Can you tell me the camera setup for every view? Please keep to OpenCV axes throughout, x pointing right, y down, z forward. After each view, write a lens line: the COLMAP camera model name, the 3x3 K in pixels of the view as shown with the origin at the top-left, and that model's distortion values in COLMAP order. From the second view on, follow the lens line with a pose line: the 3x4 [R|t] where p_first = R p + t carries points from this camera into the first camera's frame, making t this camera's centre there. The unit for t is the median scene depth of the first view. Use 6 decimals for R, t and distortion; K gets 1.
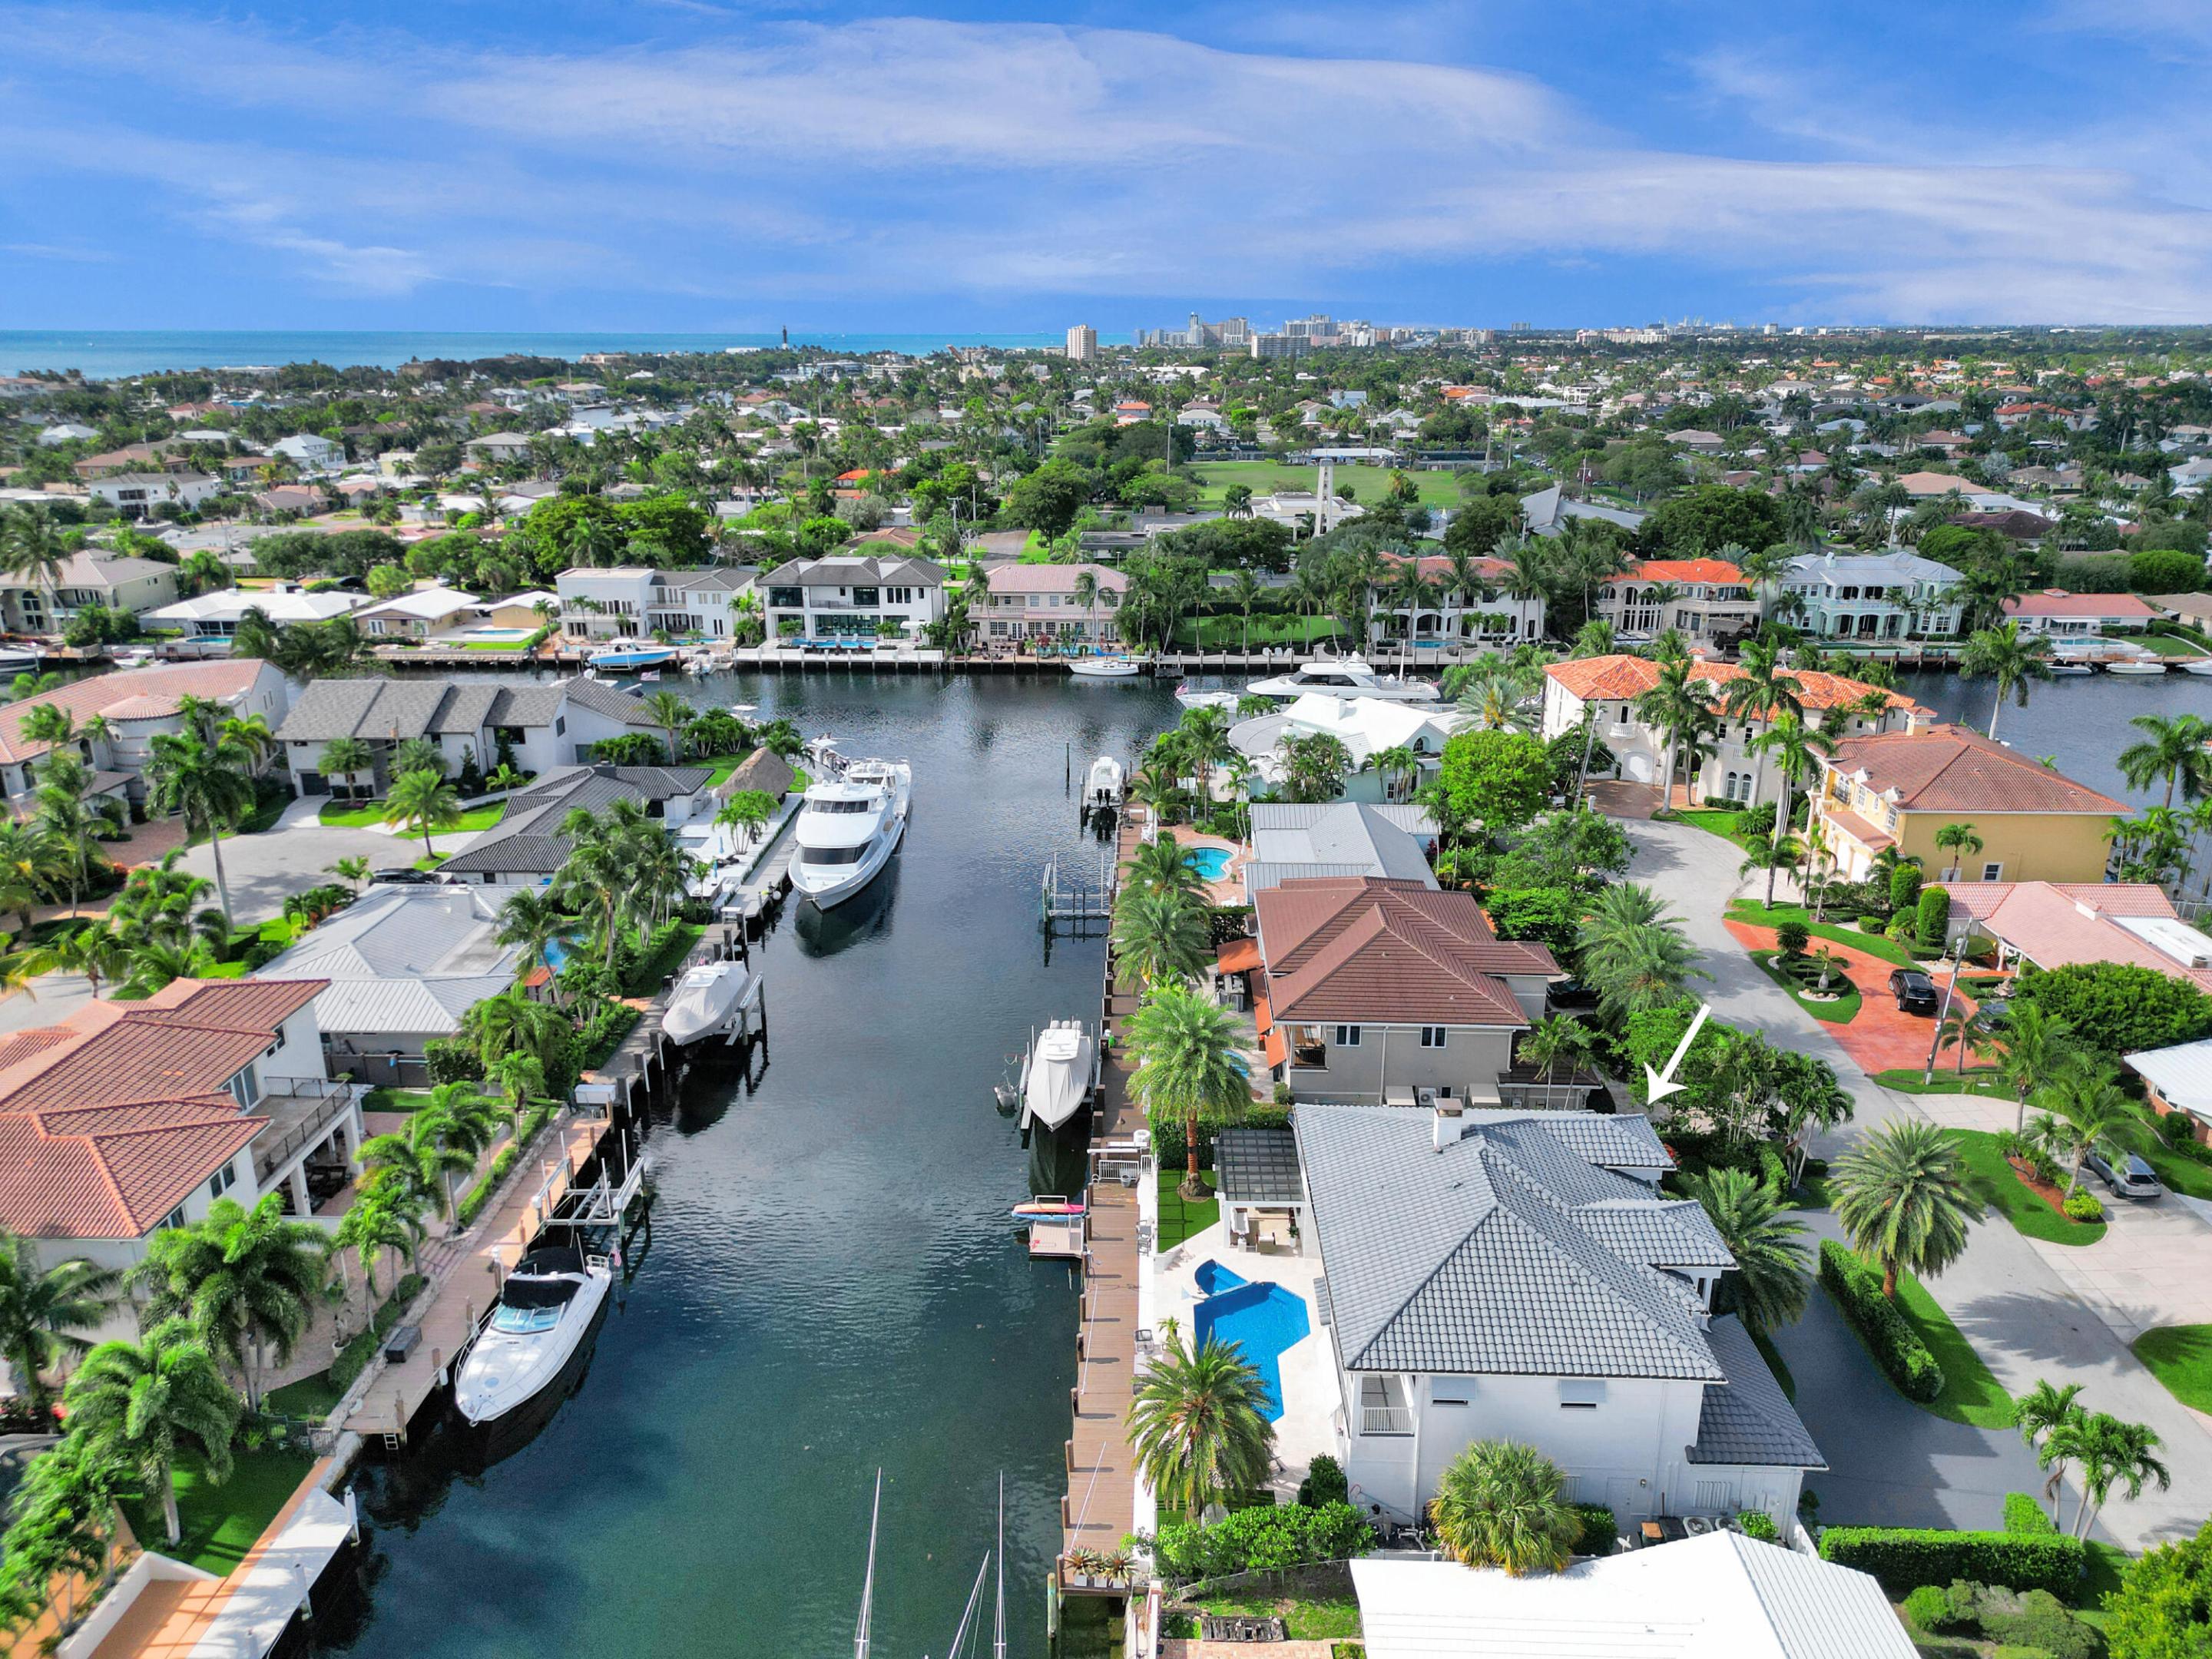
lens RADIAL K [[1542.8, 0, 1101.8], [0, 1542.8, 1019.0], [0, 0, 1]] dist [0.150345, -0.126831]
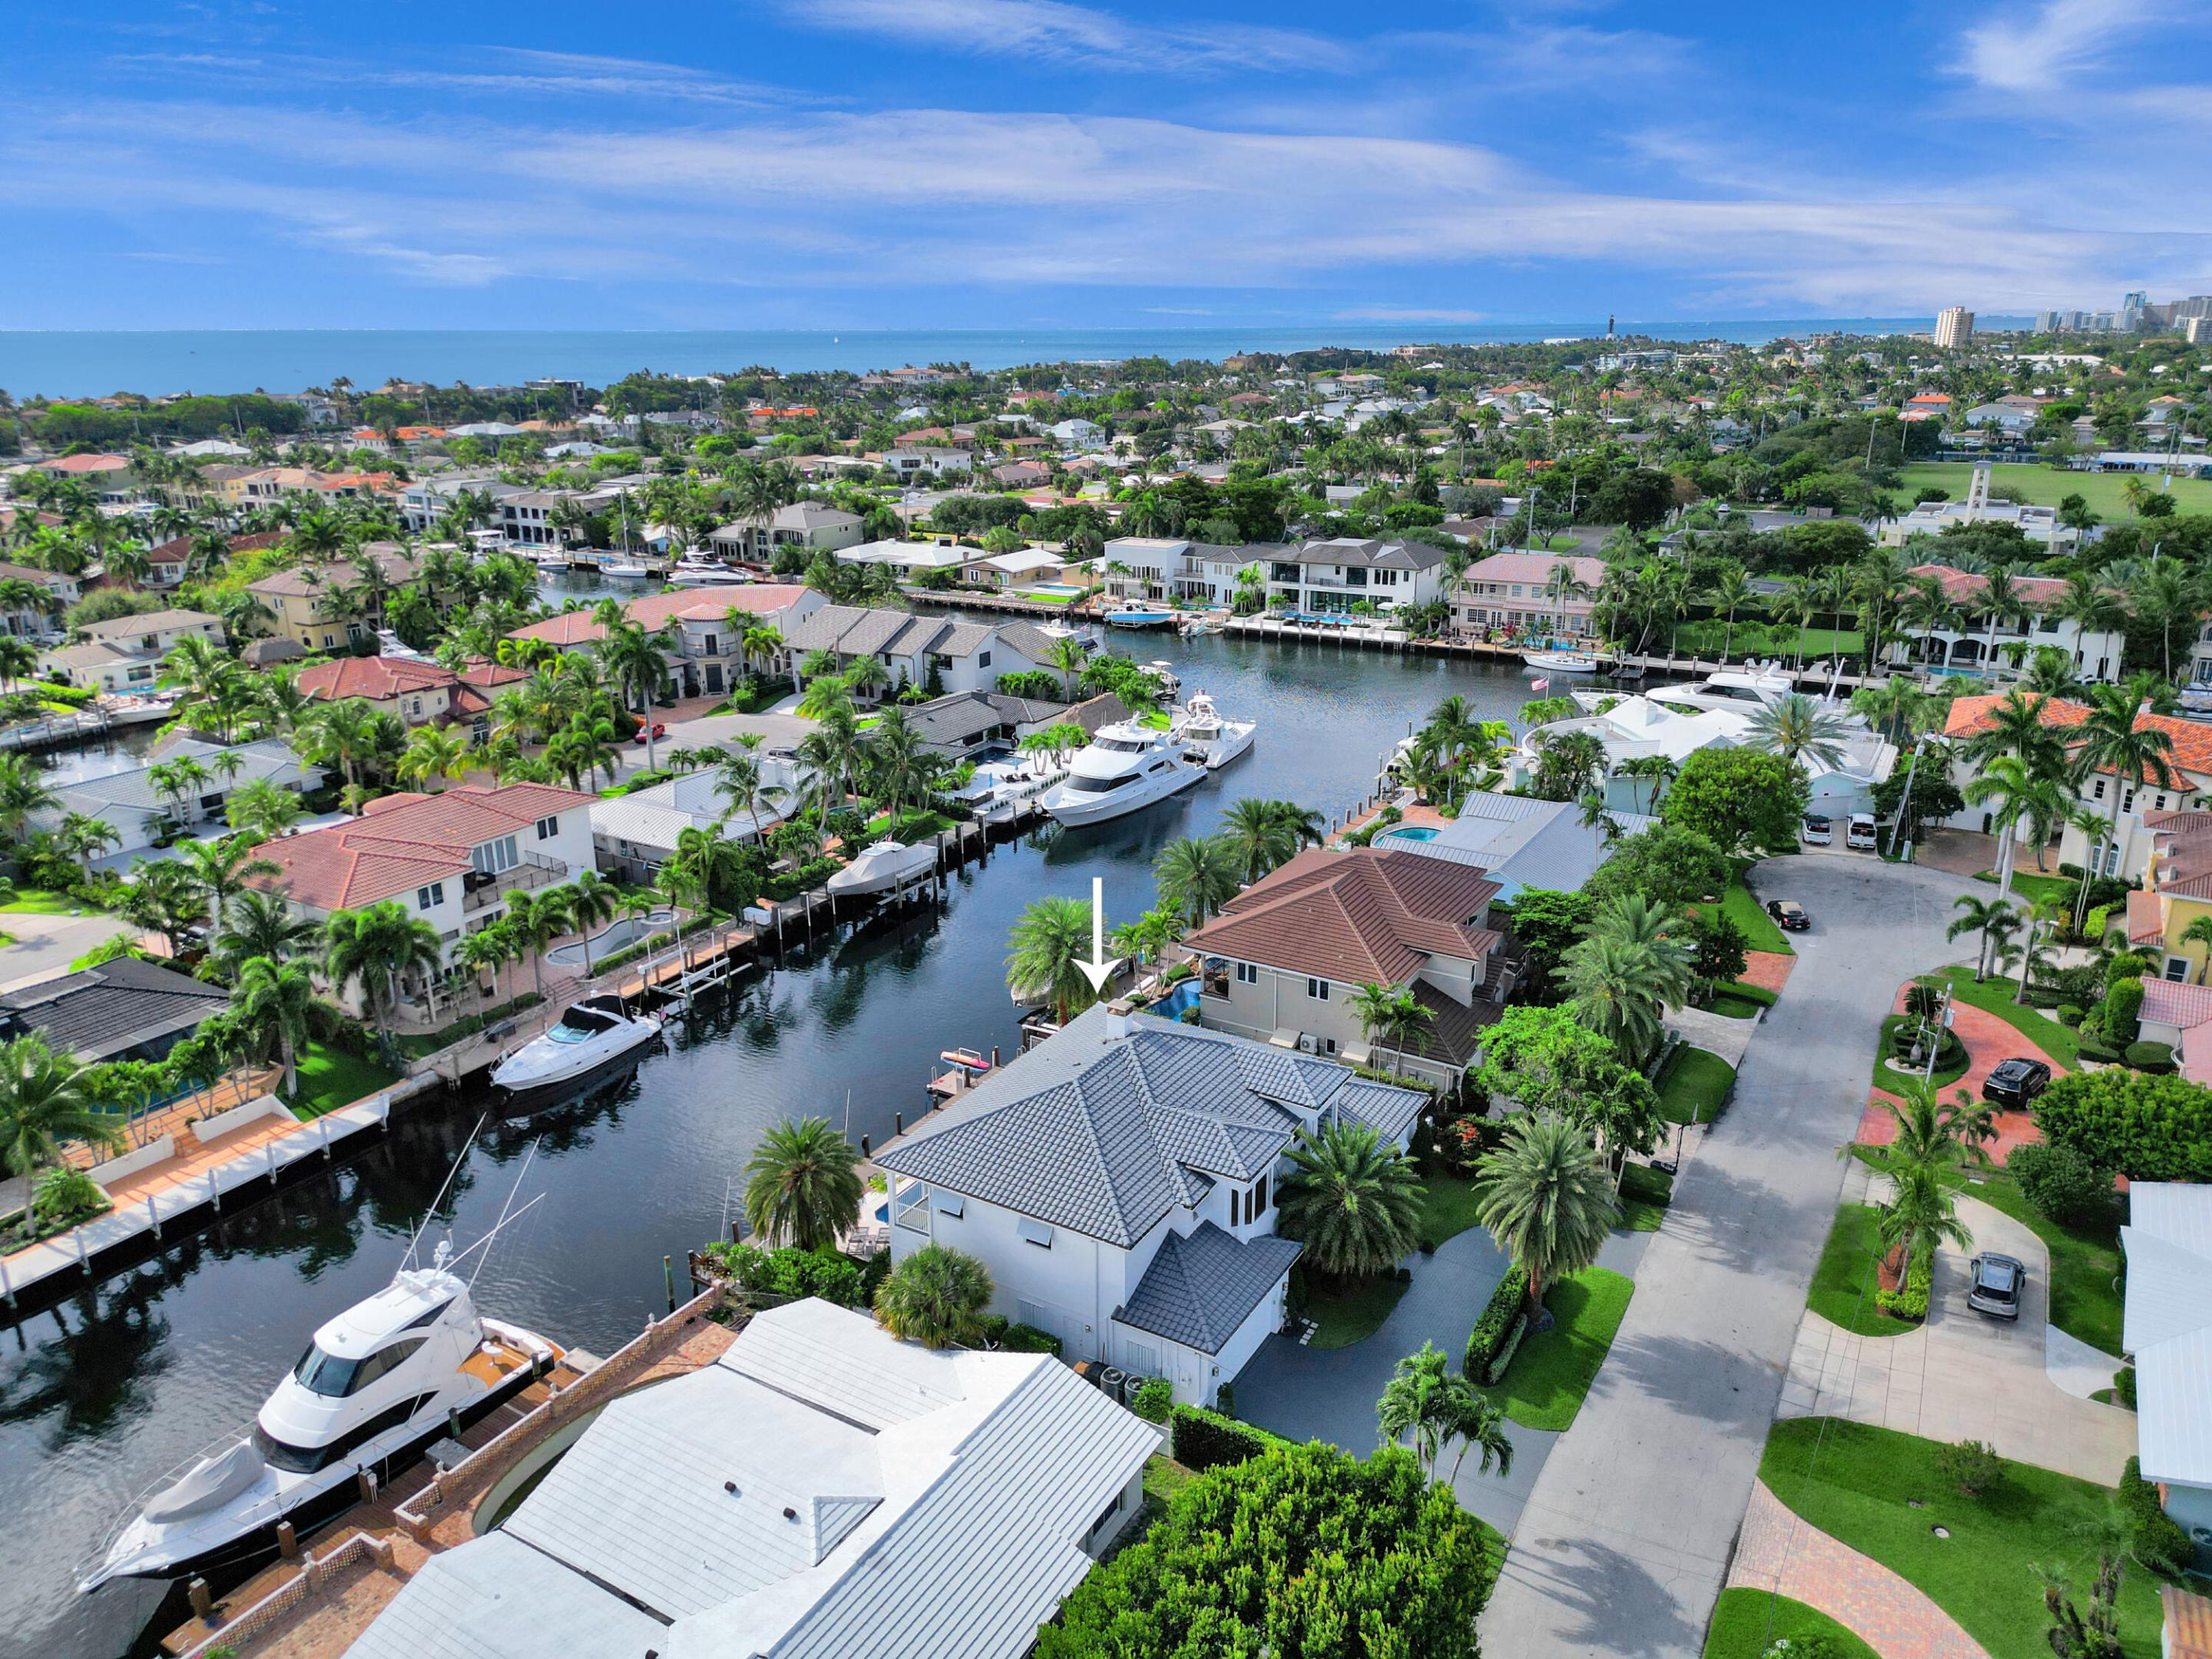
lens RADIAL K [[1542.8, 0, 1101.8], [0, 1542.8, 1019.0], [0, 0, 1]] dist [0.150345, -0.126831]
pose [[0.874456, 0.204604, -0.439846, 0.231097], [-0.202190, 0.977915, 0.052926, 0.002148], [0.440961, 0.042651, 0.896512, -0.016170]]
